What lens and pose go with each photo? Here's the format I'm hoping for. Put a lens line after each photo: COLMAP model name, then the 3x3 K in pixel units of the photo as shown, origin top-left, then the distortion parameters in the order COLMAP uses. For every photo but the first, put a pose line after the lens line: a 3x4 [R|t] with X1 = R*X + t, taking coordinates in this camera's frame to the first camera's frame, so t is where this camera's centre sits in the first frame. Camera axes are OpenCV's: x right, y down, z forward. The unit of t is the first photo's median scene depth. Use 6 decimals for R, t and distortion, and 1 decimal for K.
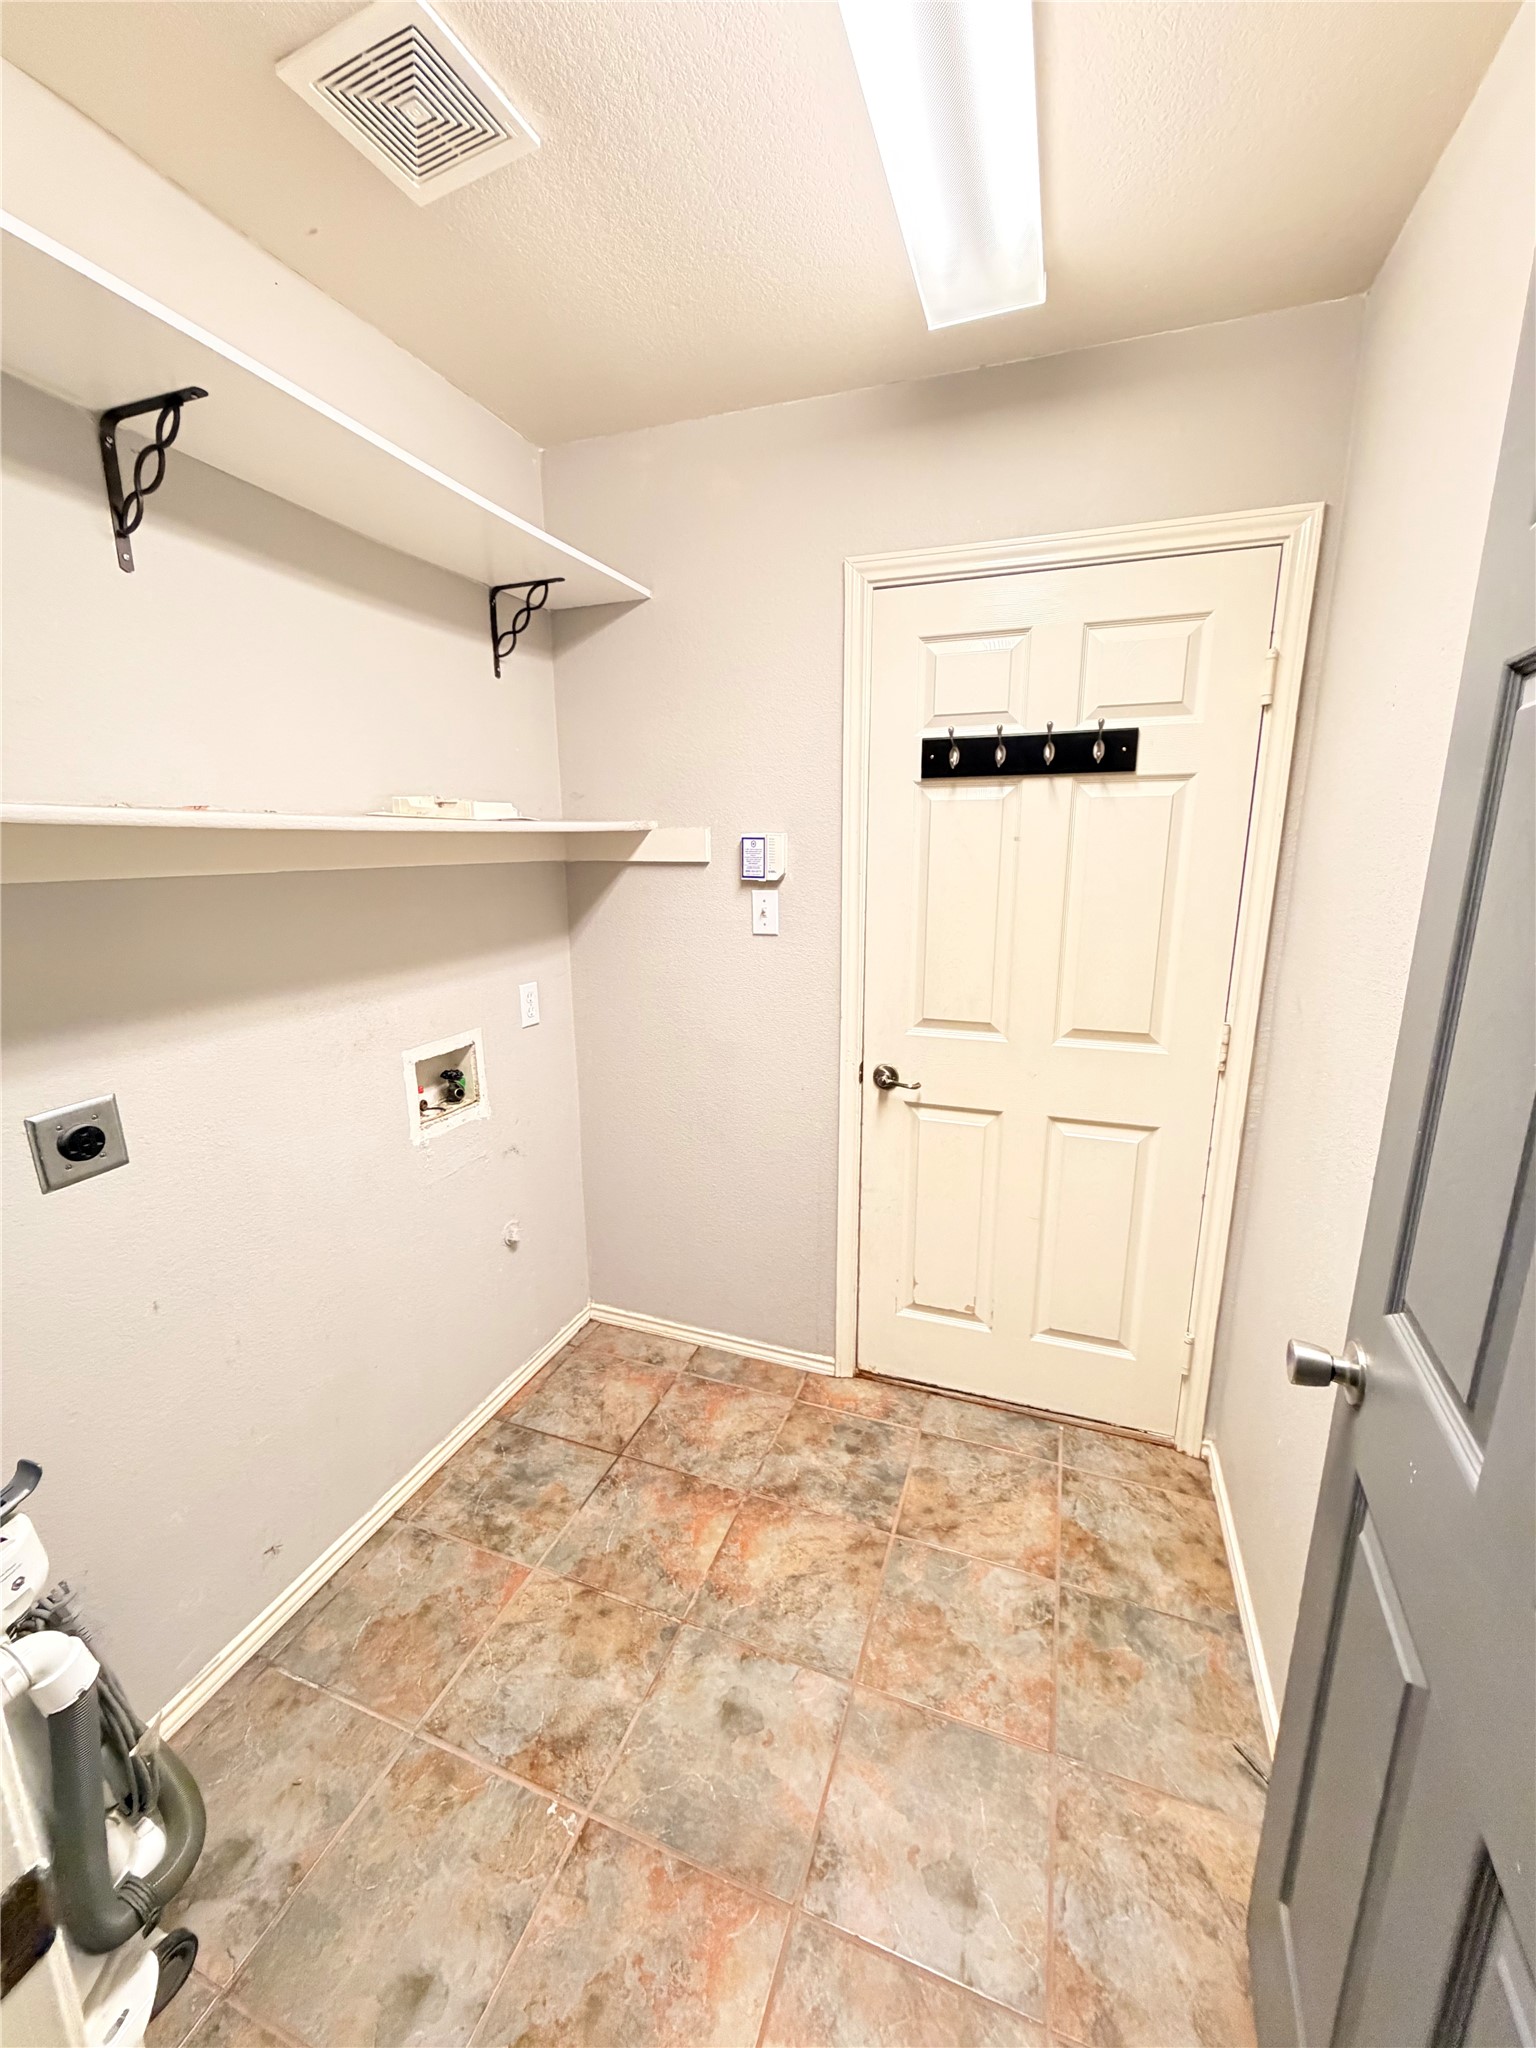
lens RADIAL K [[813.8, 0, 765.2], [0, 813.8, 1013.6], [0, 0, 1]] dist [-0.001088, 0.000263]
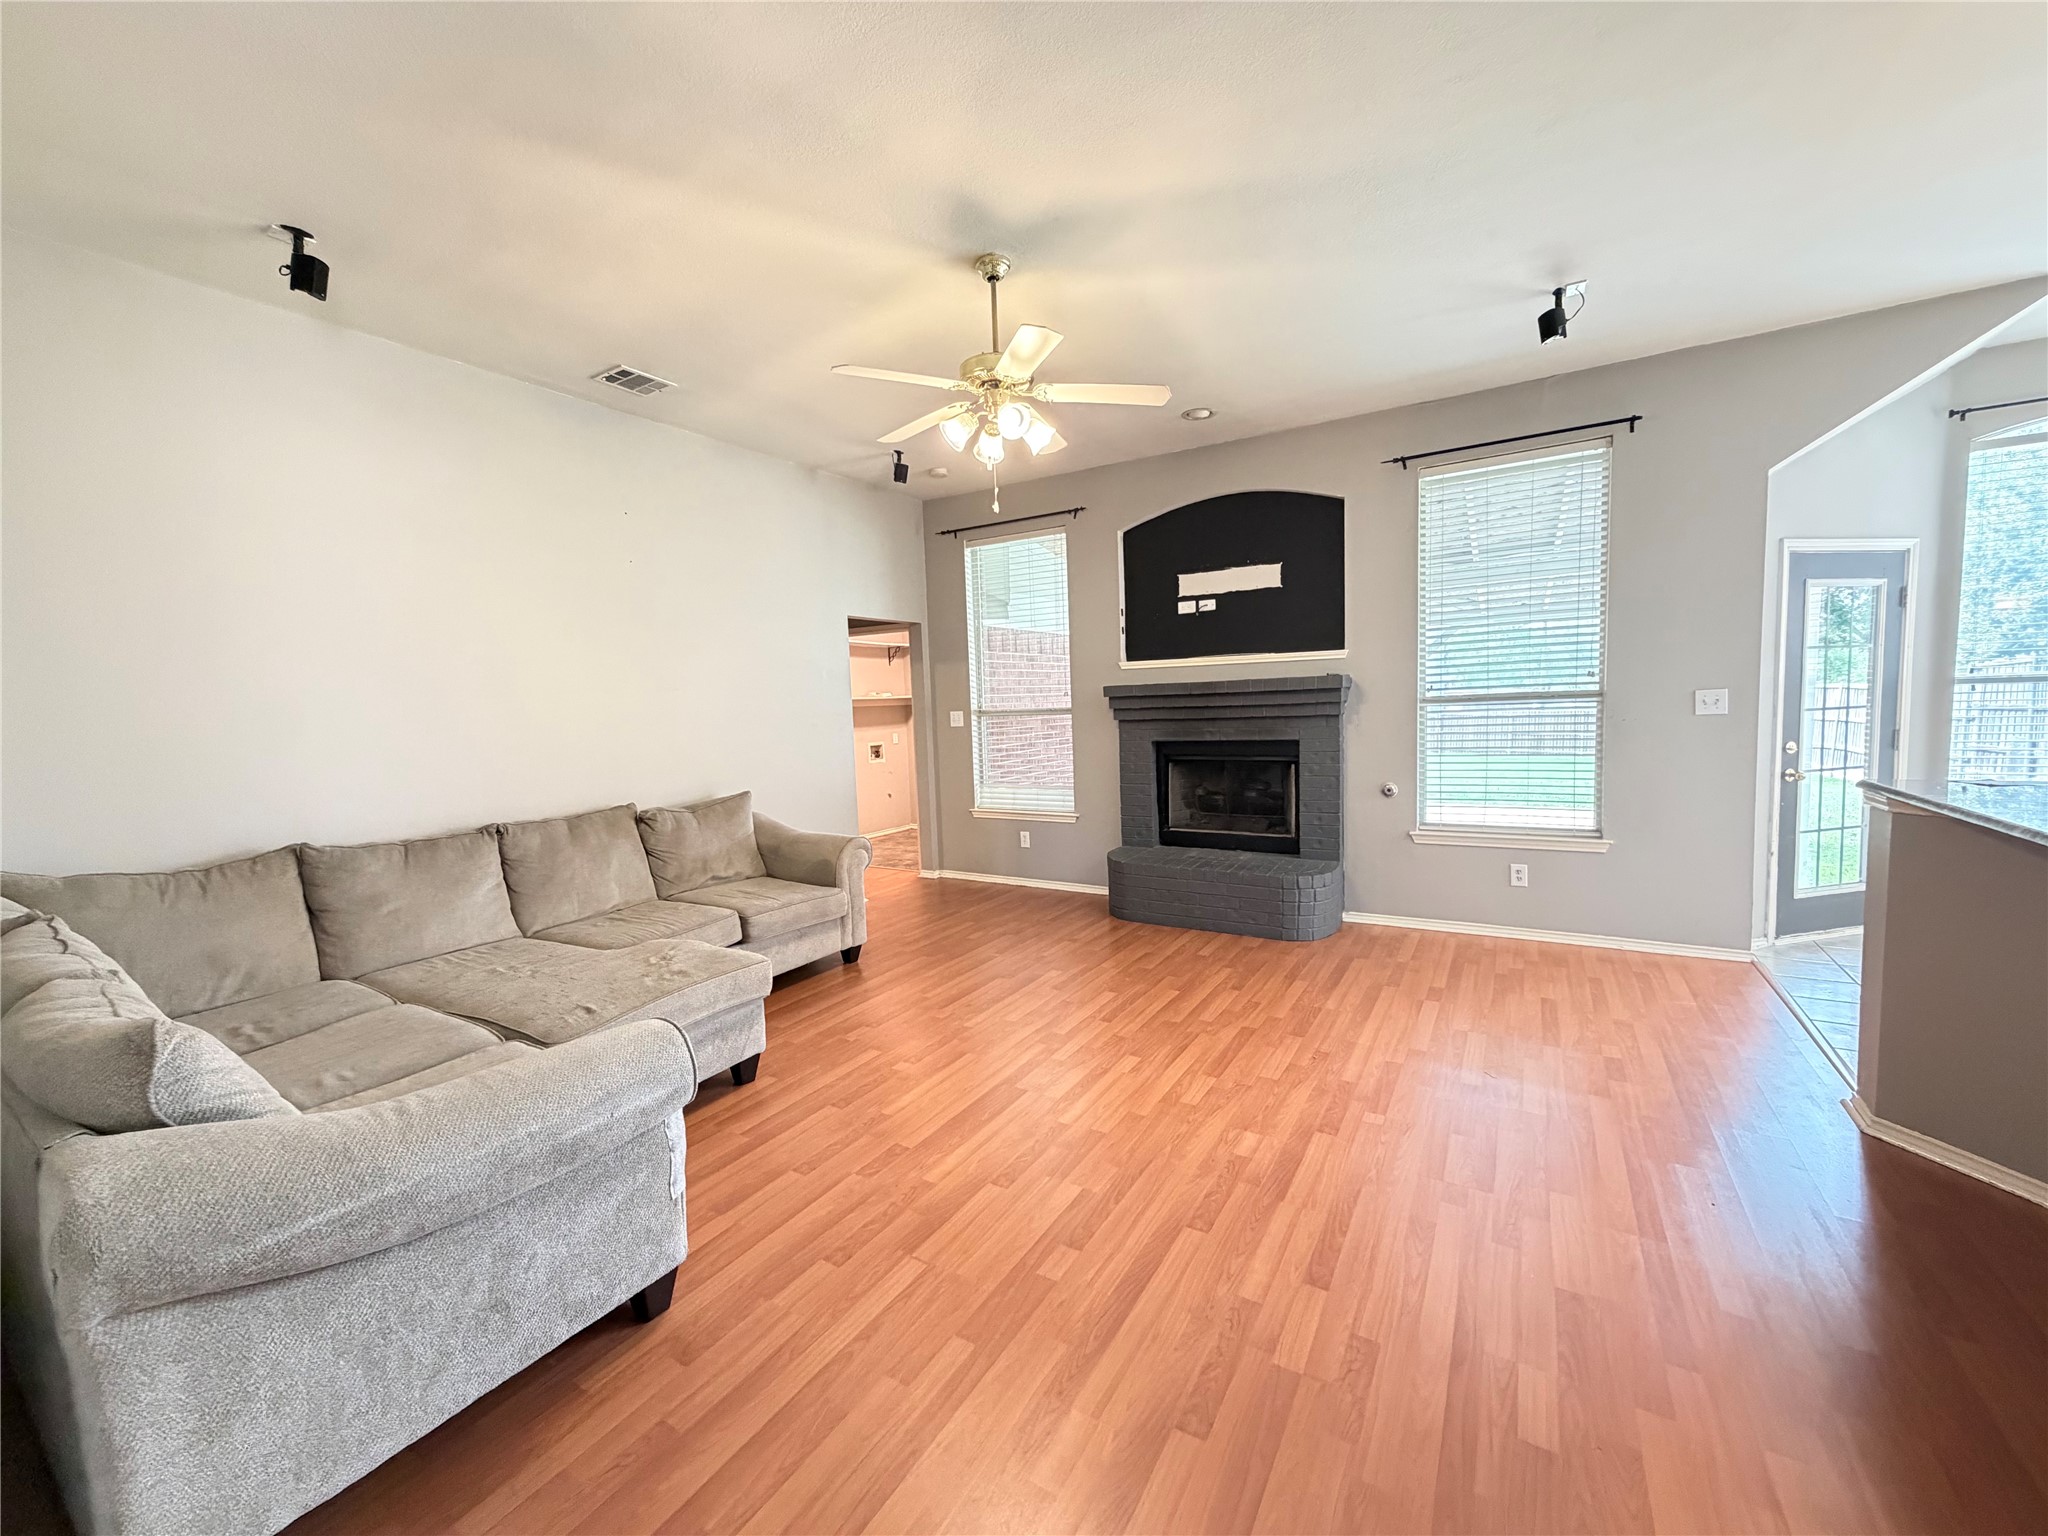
lens RADIAL K [[813.8, 0, 1019.2], [0, 813.8, 768.3], [0, 0, 1]] dist [-0.001088, 0.000263]
pose [[0.980025, -0.019187, -0.197947, 1.267049], [-0.007824, 0.990845, -0.134775, 0.762205], [0.198720, 0.133631, 0.970903, -3.188789]]
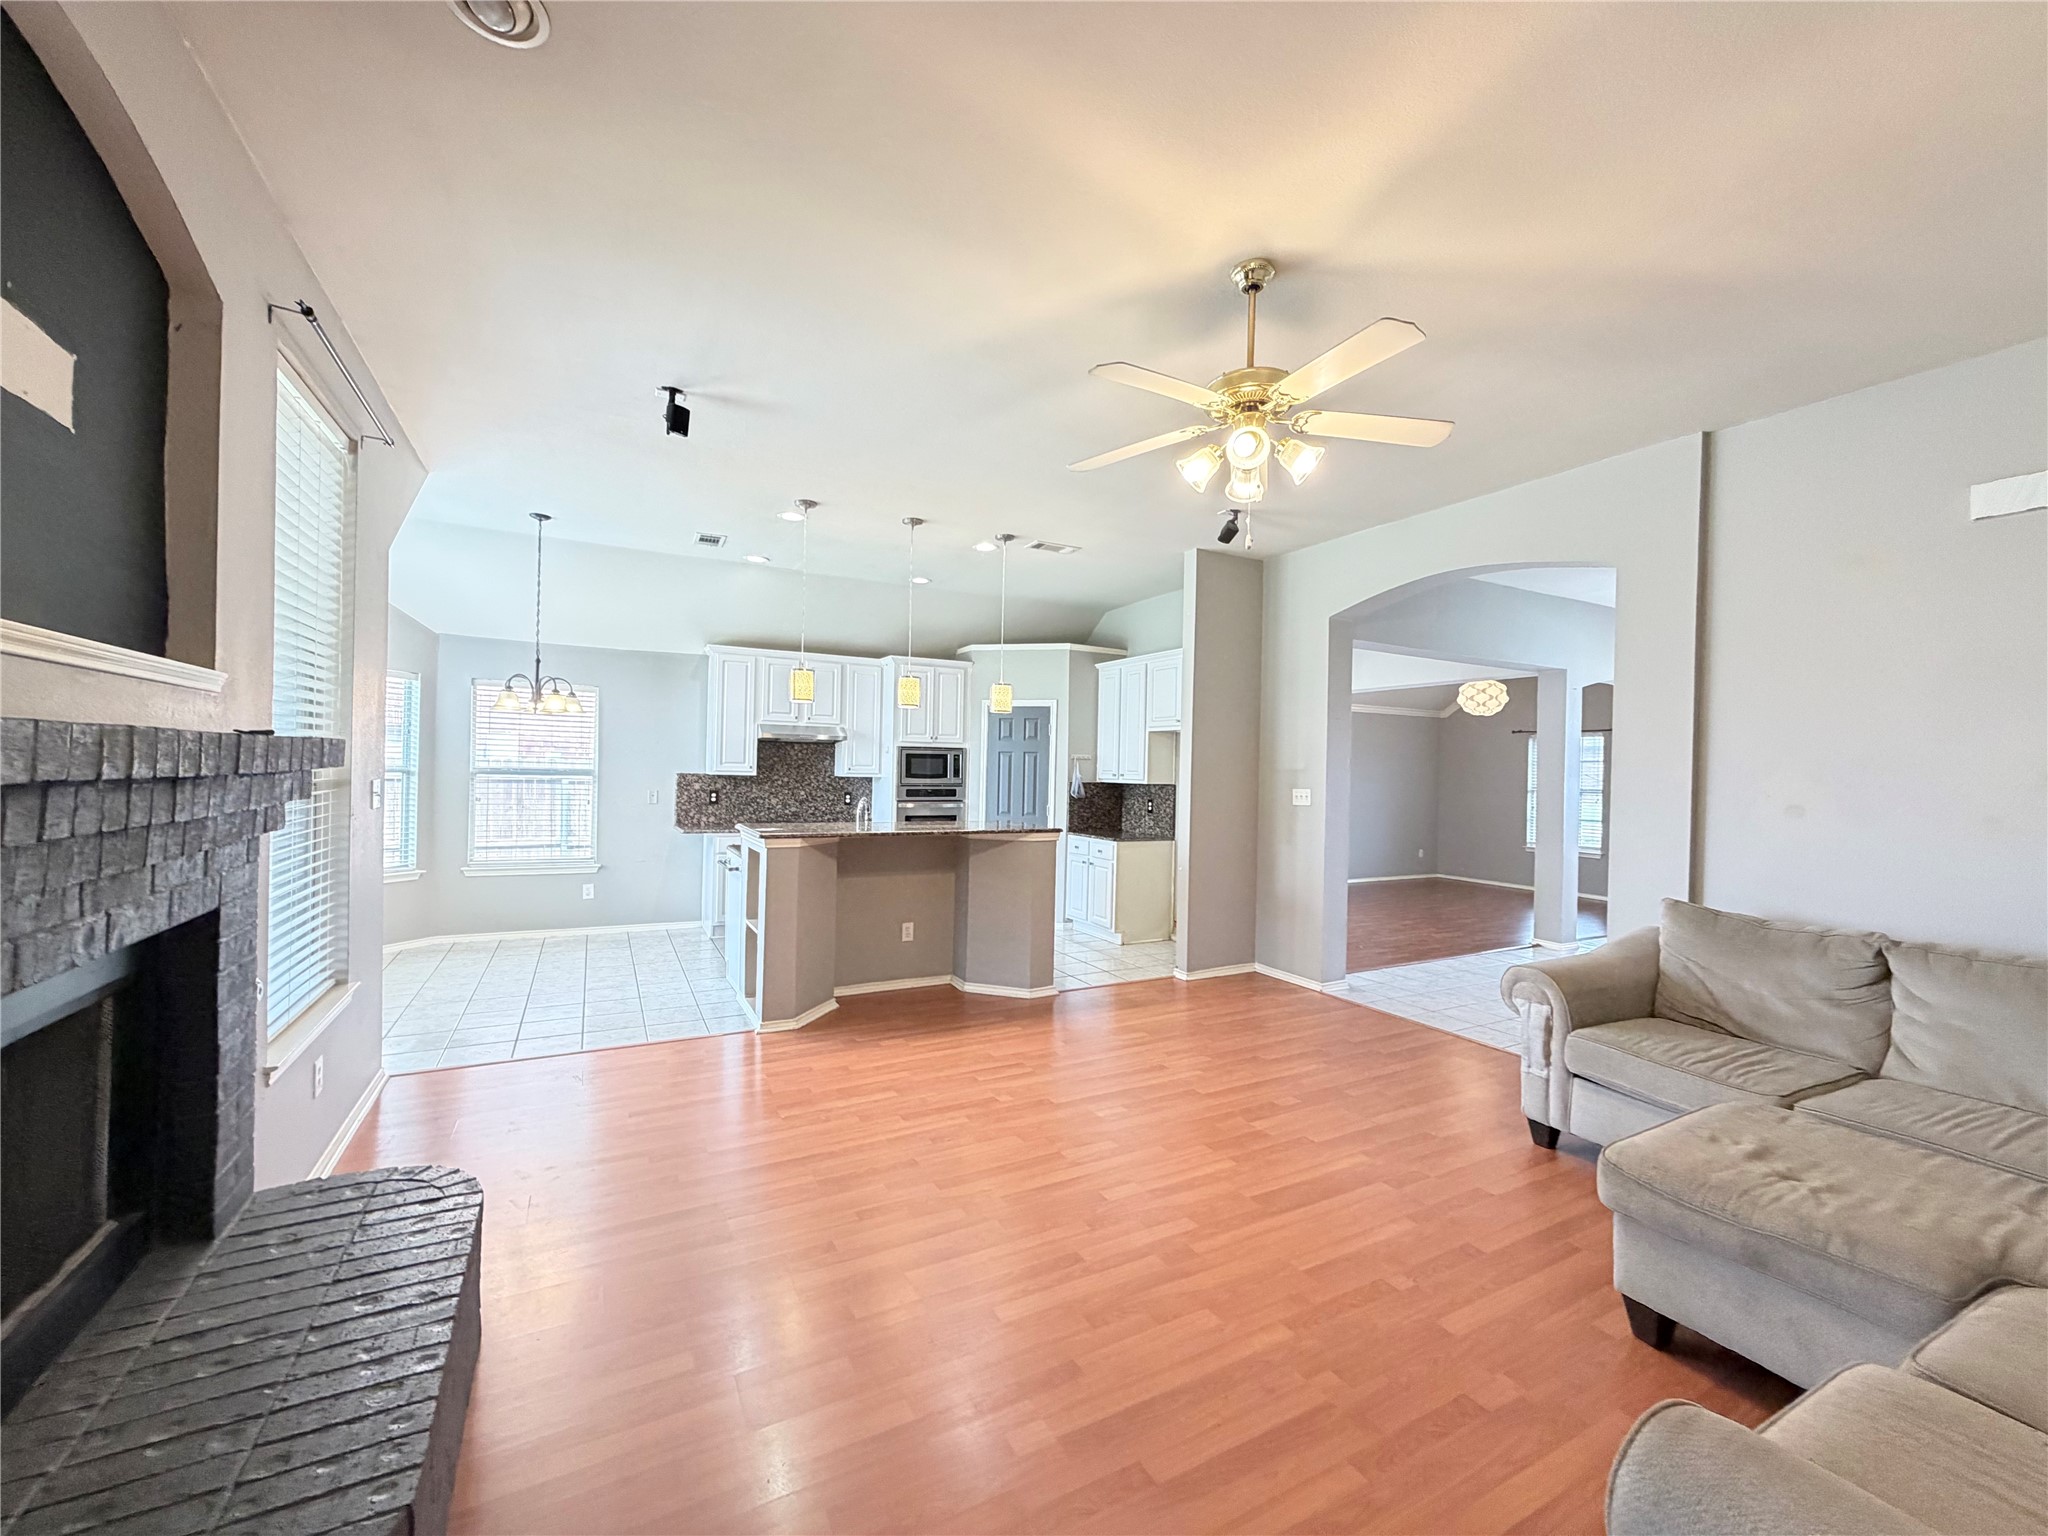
lens RADIAL K [[813.8, 0, 1016.0], [0, 813.8, 769.1], [0, 0, 1]] dist [-0.001088, 0.000263]
pose [[-0.746987, -0.018518, 0.664580, 0.347882], [0.125927, 0.977576, 0.168782, 0.128489], [-0.652803, 0.209767, -0.727905, -0.502862]]
